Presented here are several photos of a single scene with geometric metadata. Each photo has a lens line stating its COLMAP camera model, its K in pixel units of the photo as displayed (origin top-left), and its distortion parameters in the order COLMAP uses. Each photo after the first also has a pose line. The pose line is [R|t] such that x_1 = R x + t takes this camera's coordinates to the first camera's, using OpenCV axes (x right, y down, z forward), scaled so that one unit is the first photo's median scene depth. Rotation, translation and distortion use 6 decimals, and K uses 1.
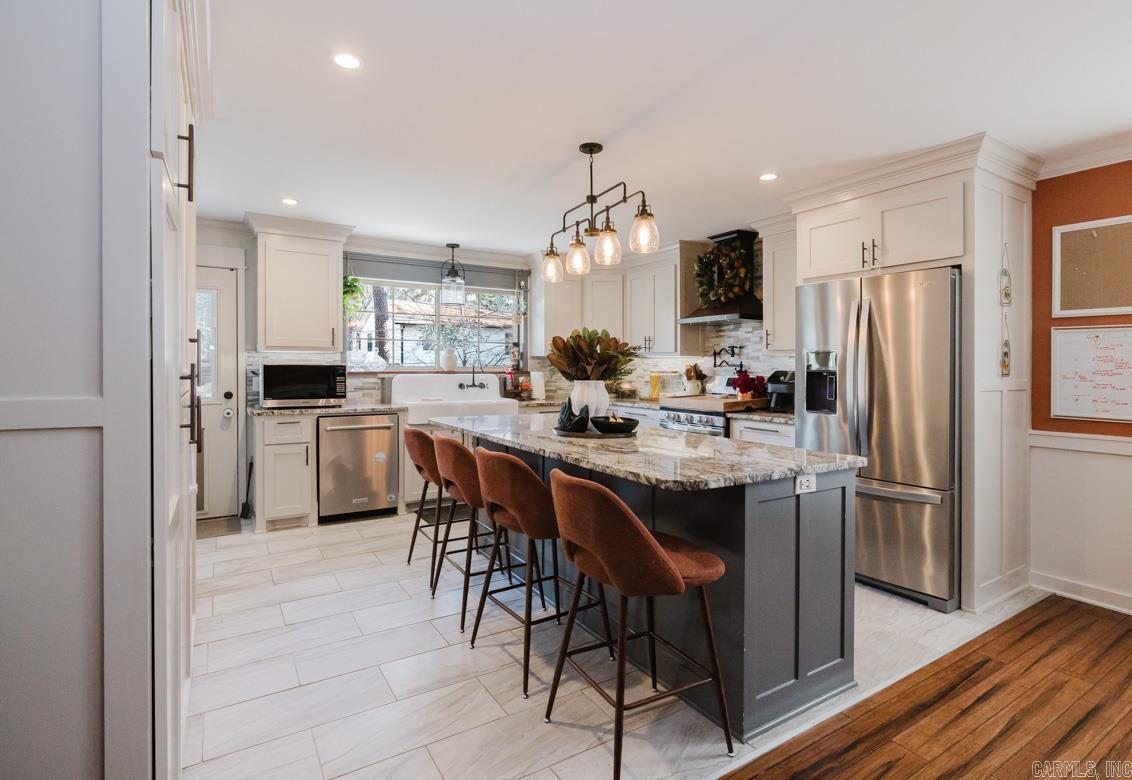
lens RADIAL K [[570.3, 0, 586.1], [0, 570.3, 357.2], [0, 0, 1]] dist [-0.004393, 0.000025]
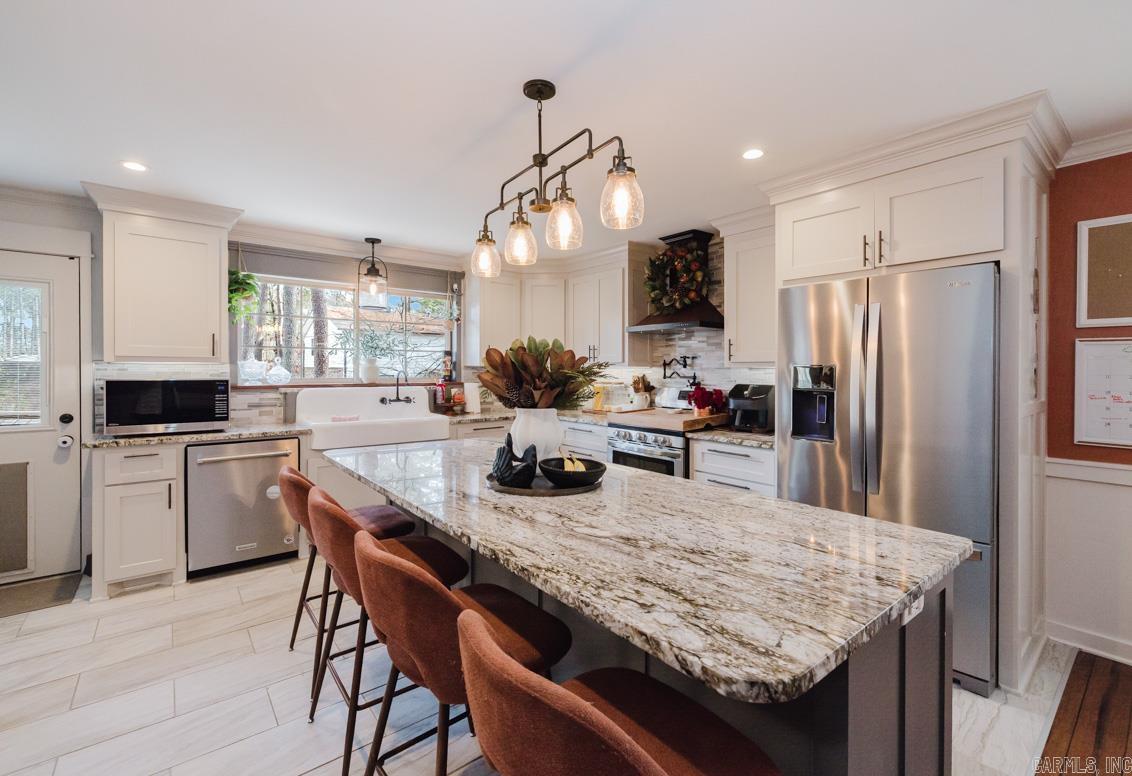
lens RADIAL K [[499.7, 0, 580.4], [0, 499.7, 361.9], [0, 0, 1]] dist [0.004445, 0.000395]
pose [[0.992946, 0.000540, 0.118565, -0.009741], [-0.000816, 0.999997, 0.002275, -0.013657], [-0.118563, -0.002356, 0.992944, 0.240295]]
